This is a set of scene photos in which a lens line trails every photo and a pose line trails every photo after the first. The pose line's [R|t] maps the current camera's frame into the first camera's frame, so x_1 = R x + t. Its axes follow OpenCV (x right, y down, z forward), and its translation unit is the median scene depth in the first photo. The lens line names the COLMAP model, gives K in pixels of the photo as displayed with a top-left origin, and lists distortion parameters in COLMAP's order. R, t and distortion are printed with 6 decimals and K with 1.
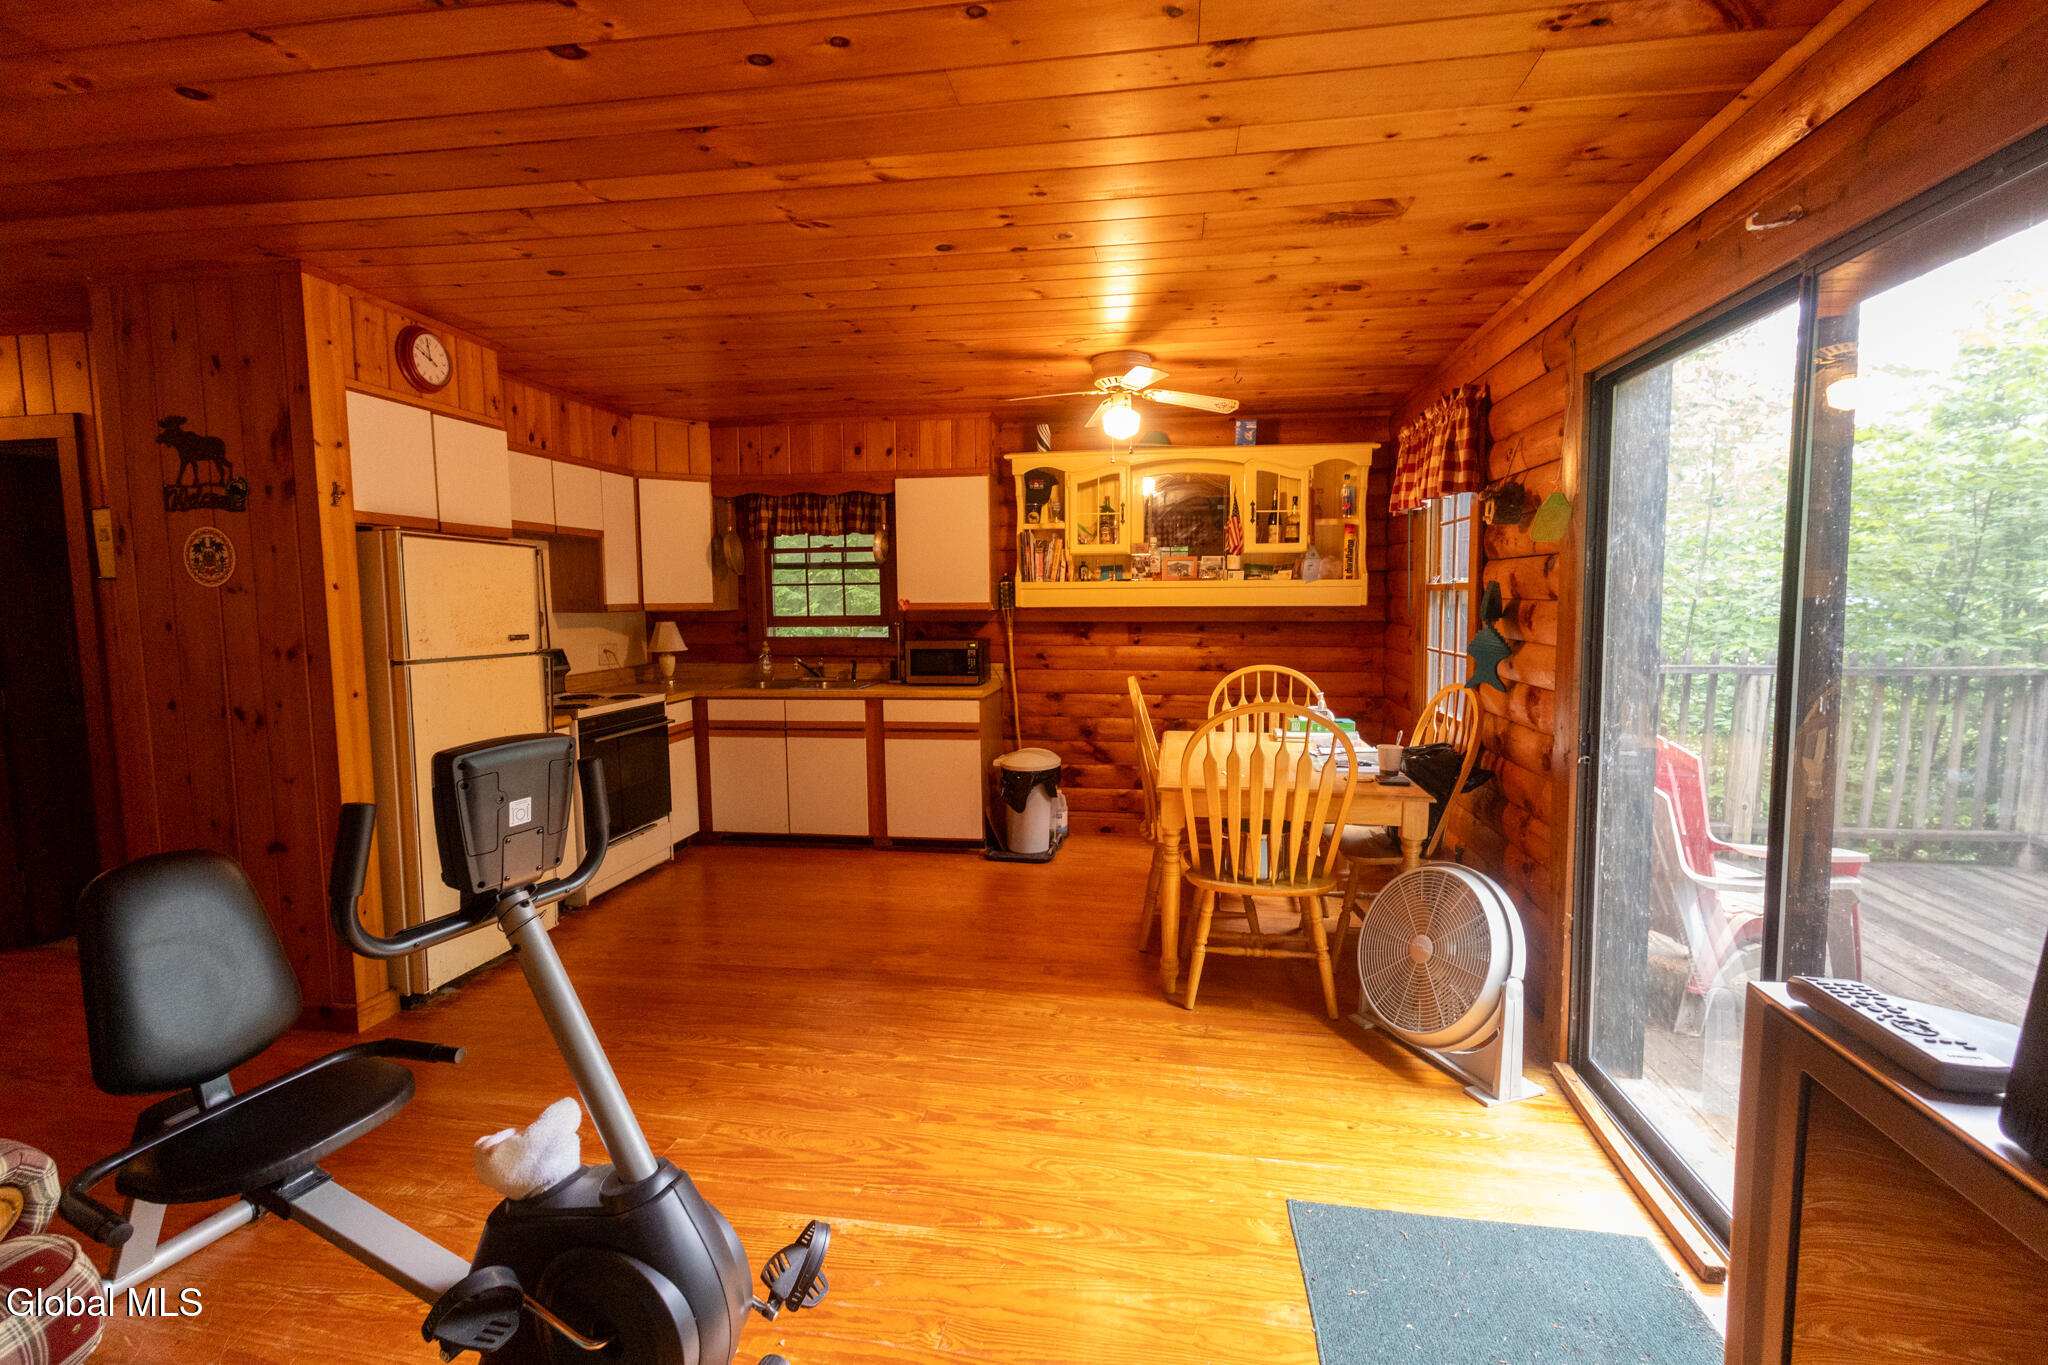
lens RADIAL K [[940.2, 0, 1024.9], [0, 940.2, 680.8], [0, 0, 1]] dist [0.003181, 0.000953]
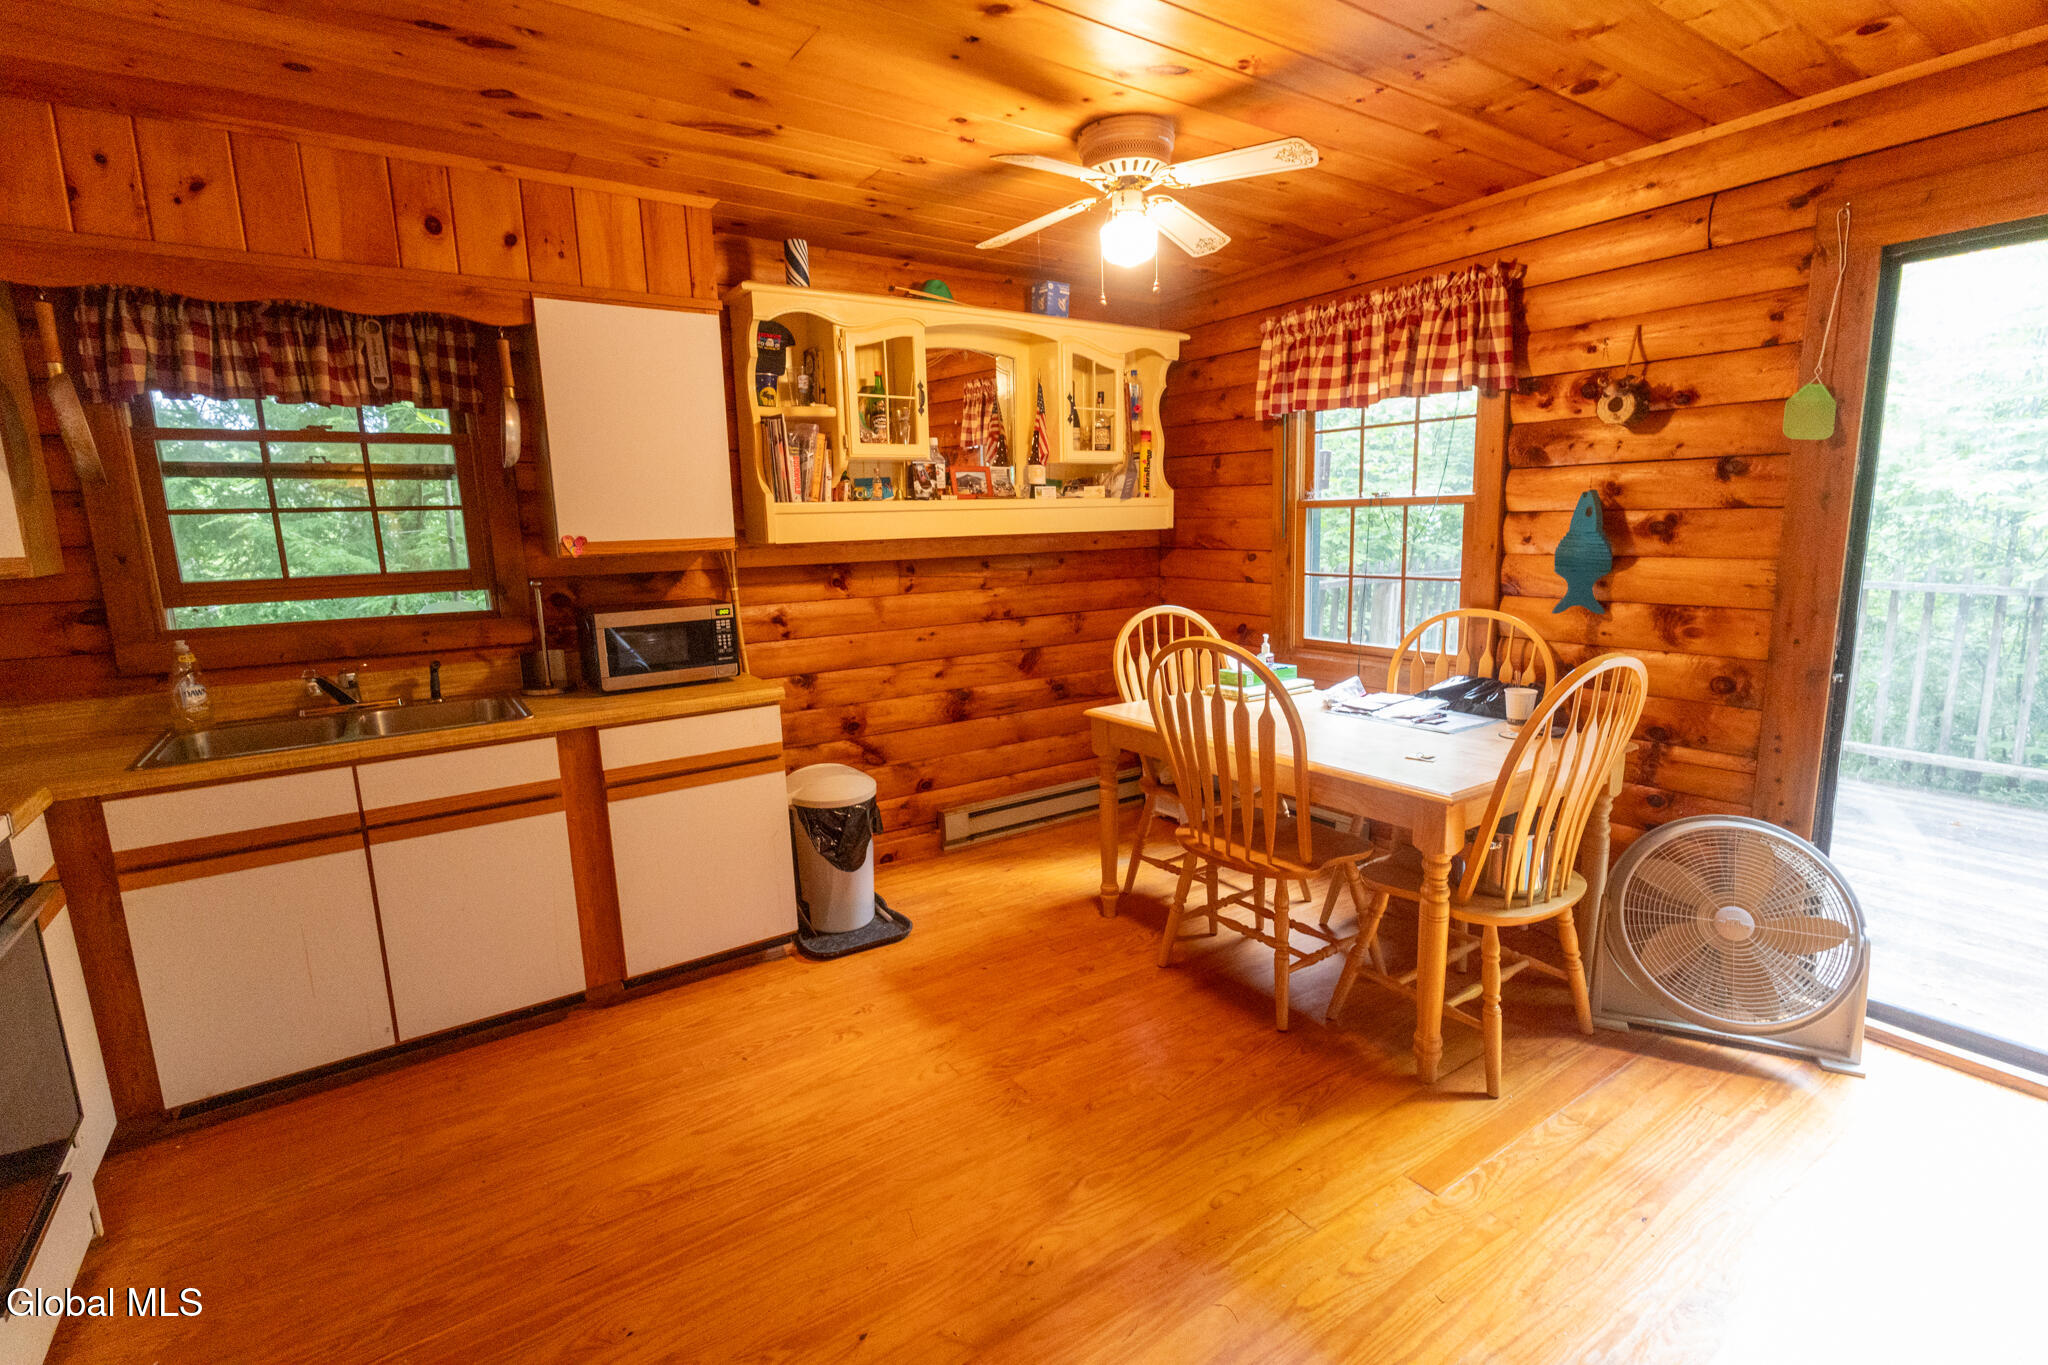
lens RADIAL K [[940.2, 0, 1020.4], [0, 940.2, 680.7], [0, 0, 1]] dist [0.003181, 0.000953]
pose [[0.723321, -0.130604, 0.678048, -0.319898], [0.083454, 0.991287, 0.101913, -0.039111], [-0.685450, -0.017130, 0.727918, 0.445272]]
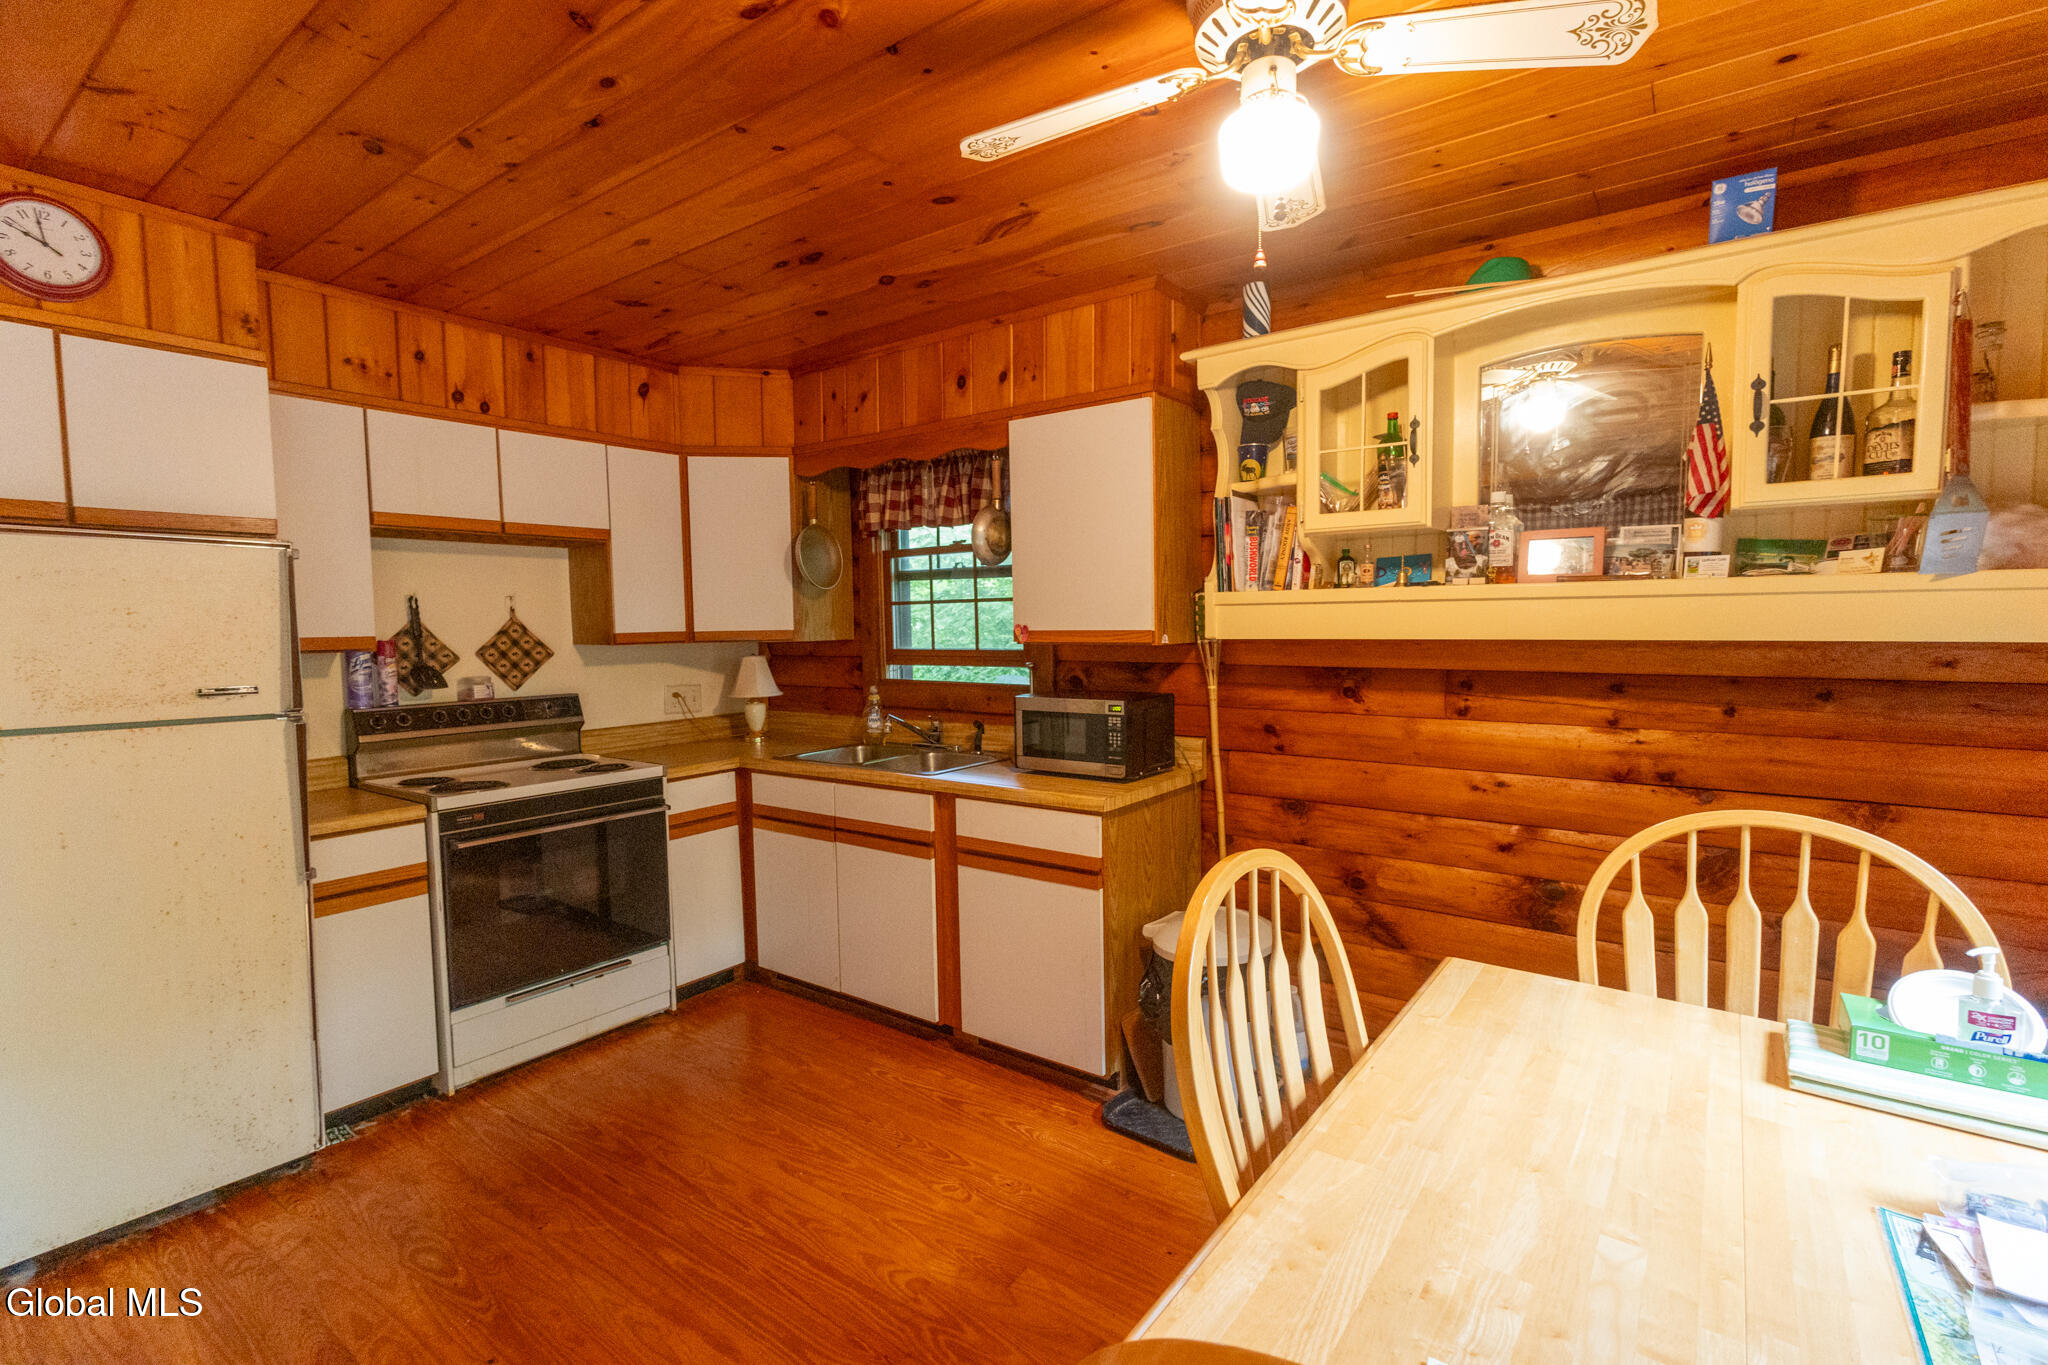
lens RADIAL K [[940.2, 0, 1024.7], [0, 940.2, 685.9], [0, 0, 1]] dist [0.003181, 0.000953]
pose [[0.887519, 0.028052, -0.459917, 0.146783], [-0.035093, 0.999361, -0.006766, -0.045032], [0.459433, 0.022145, 0.887936, 0.484353]]
